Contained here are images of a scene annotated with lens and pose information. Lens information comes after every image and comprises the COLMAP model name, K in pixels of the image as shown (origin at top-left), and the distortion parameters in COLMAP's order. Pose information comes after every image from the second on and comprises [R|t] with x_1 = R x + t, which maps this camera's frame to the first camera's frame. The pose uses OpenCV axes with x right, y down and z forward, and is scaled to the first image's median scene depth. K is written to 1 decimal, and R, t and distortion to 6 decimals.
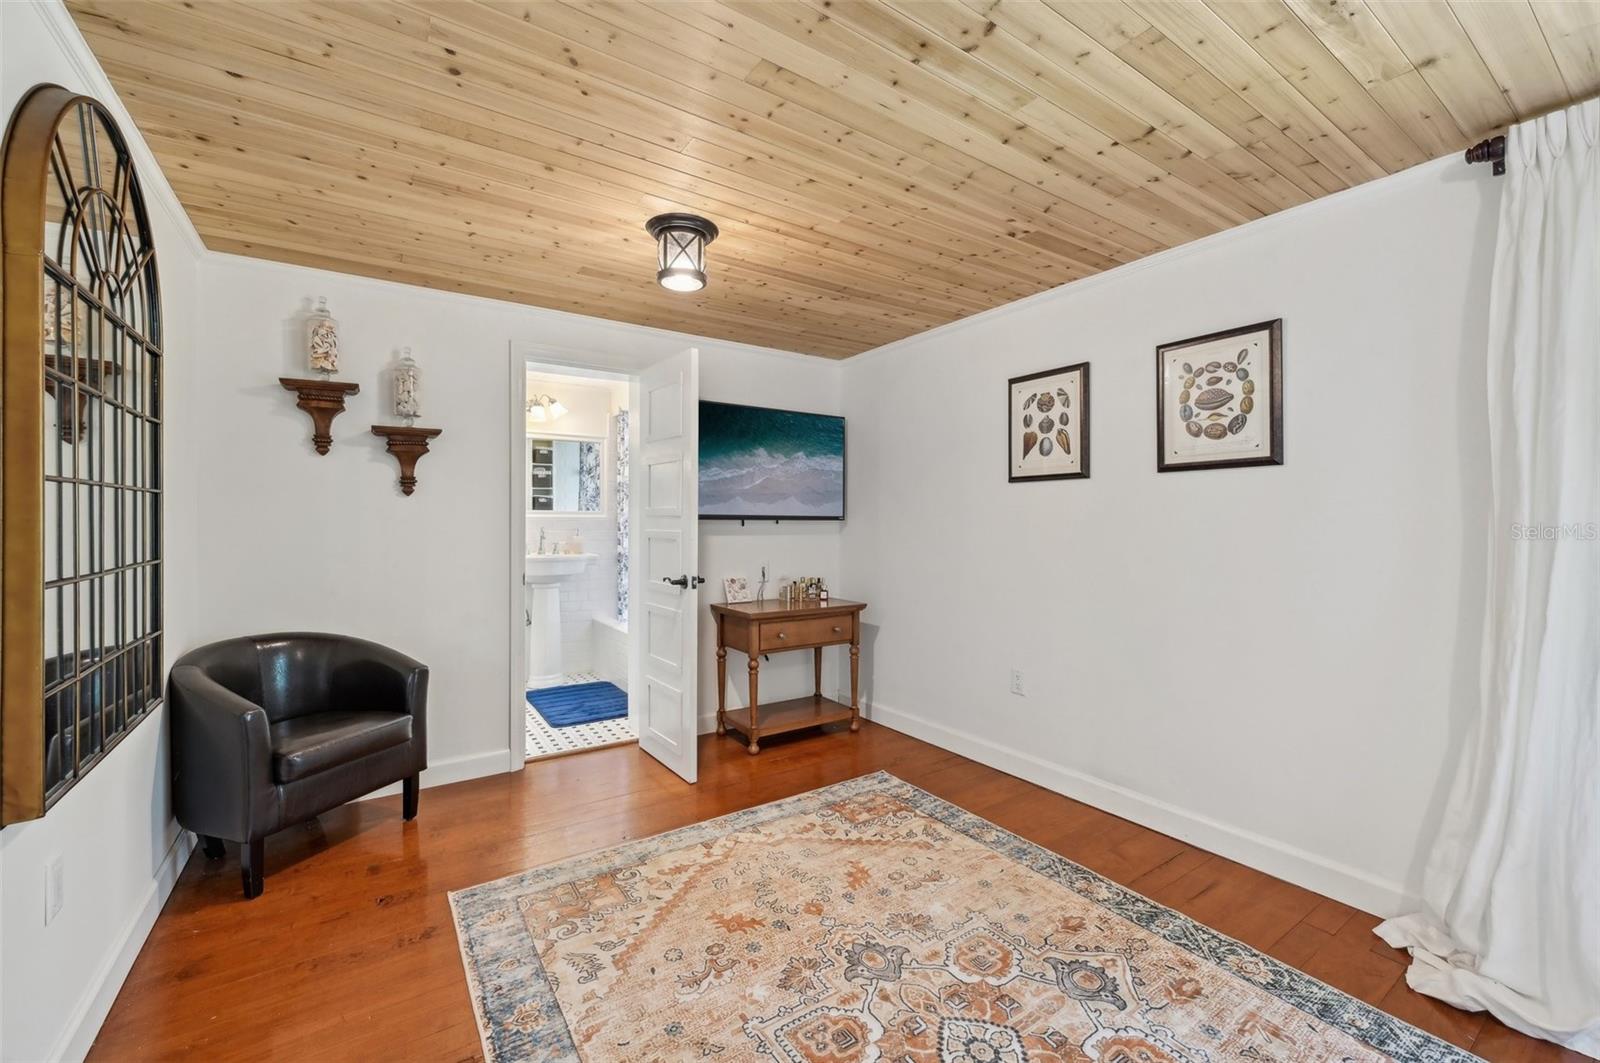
lens RADIAL K [[655.7, 0, 799.5], [0, 655.7, 521.1], [0, 0, 1]] dist [0.001284, -0.000026]
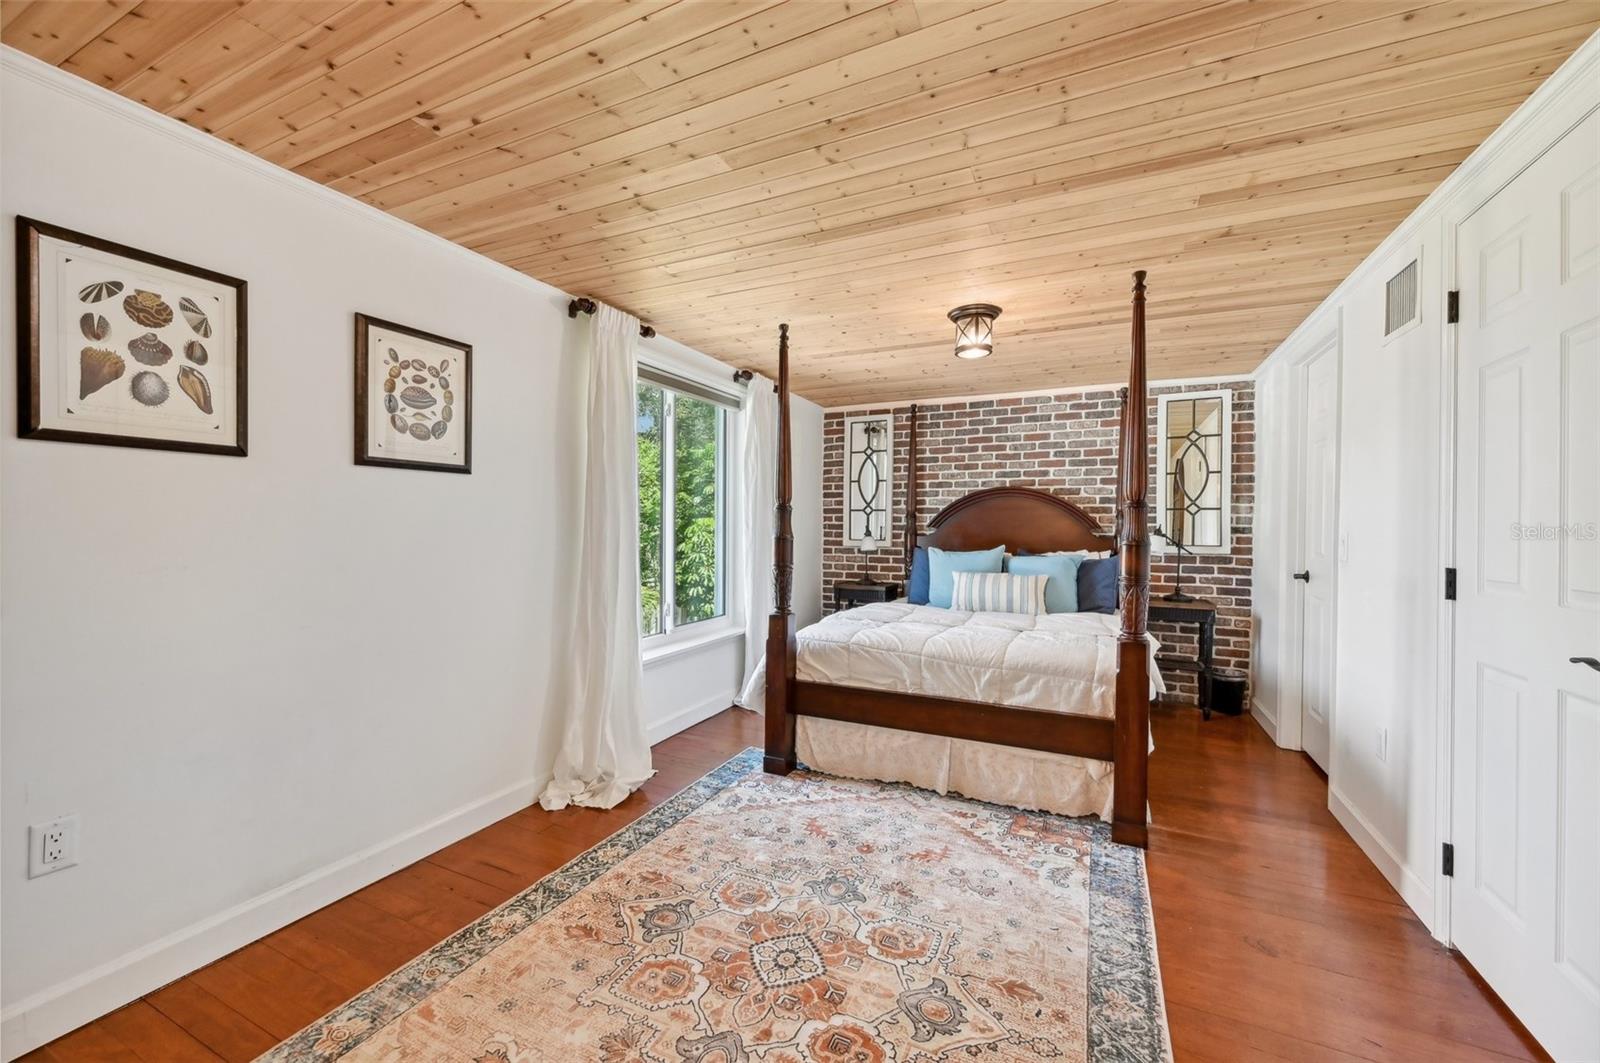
lens RADIAL K [[621.6, 0, 796.4], [0, 621.6, 529.3], [0, 0, 1]] dist [-0.000255, -0.000103]
pose [[-0.505170, -0.012053, 0.862936, -0.456282], [-0.011710, 0.999906, 0.007111, -0.004115], [-0.862940, -0.006513, -0.505264, 0.990324]]
